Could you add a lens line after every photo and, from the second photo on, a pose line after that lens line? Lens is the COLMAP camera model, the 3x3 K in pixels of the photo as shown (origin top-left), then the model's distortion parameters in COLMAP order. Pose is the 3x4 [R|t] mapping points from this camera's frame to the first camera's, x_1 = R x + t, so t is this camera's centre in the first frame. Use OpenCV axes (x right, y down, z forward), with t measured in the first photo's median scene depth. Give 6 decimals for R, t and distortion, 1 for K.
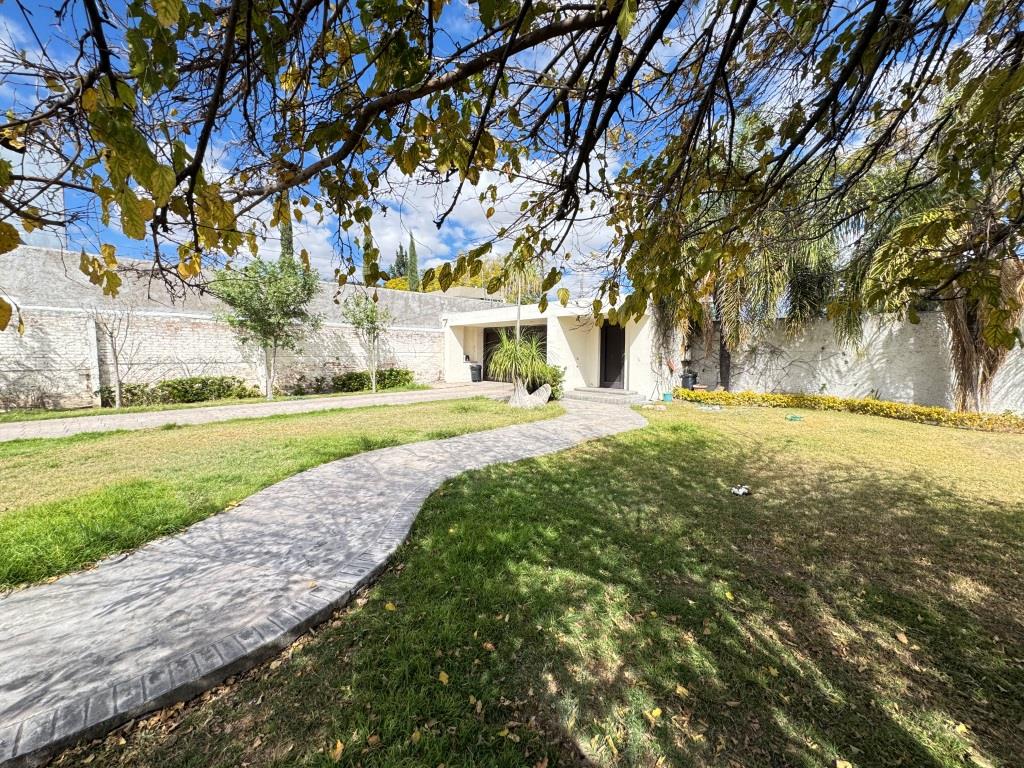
lens RADIAL K [[407.2, 0, 512.4], [0, 407.2, 383.2], [0, 0, 1]] dist [-0.002522, 0.000406]
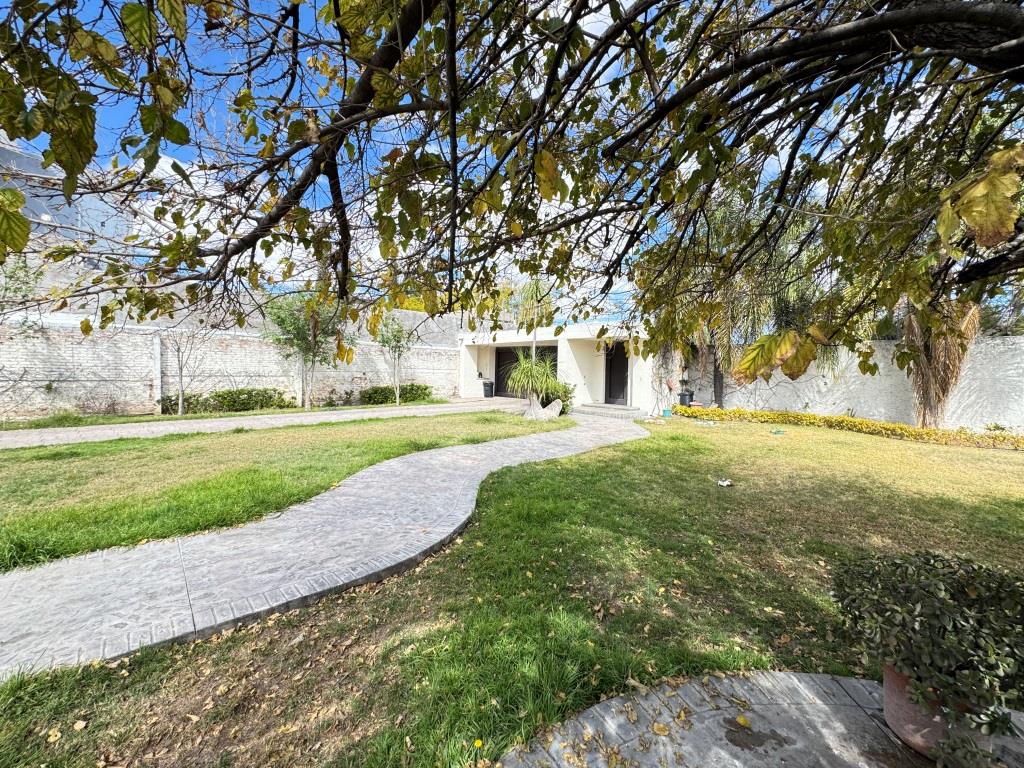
lens RADIAL K [[407.2, 0, 512.6], [0, 407.2, 381.7], [0, 0, 1]] dist [-0.002522, 0.000406]
pose [[0.999892, 0.014454, 0.002539, -0.087241], [-0.014322, 0.998832, -0.046148, 0.013167], [-0.003203, 0.046107, 0.998931, -0.223131]]
